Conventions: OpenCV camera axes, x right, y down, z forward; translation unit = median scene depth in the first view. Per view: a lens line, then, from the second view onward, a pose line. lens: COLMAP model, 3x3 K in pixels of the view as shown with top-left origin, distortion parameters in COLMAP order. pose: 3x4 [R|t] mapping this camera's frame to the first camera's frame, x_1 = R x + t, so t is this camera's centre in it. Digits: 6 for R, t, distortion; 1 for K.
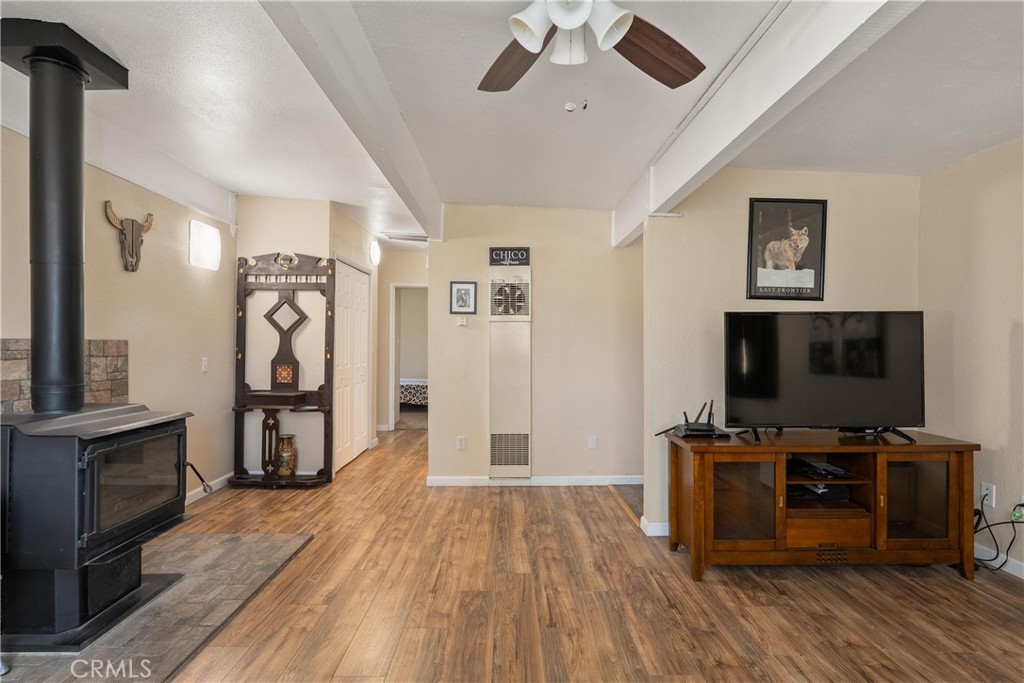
lens RADIAL K [[496.7, 0, 512.2], [0, 496.7, 333.0], [0, 0, 1]] dist [-0.001657, 0.000060]
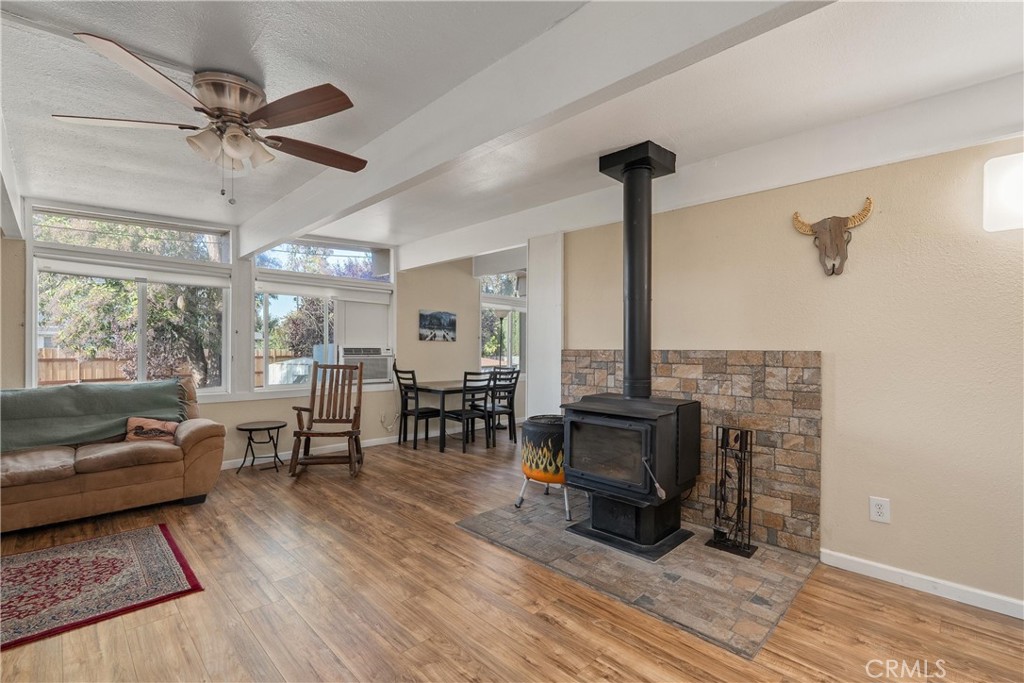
lens RADIAL K [[450.0, 0, 513.9], [0, 450.0, 348.1], [0, 0, 1]] dist [-0.001450, -0.000232]
pose [[-0.704035, -0.013583, -0.710035, 0.240380], [0.002821, 0.999756, -0.021923, 0.027136], [0.710160, -0.017438, -0.703825, 1.272010]]
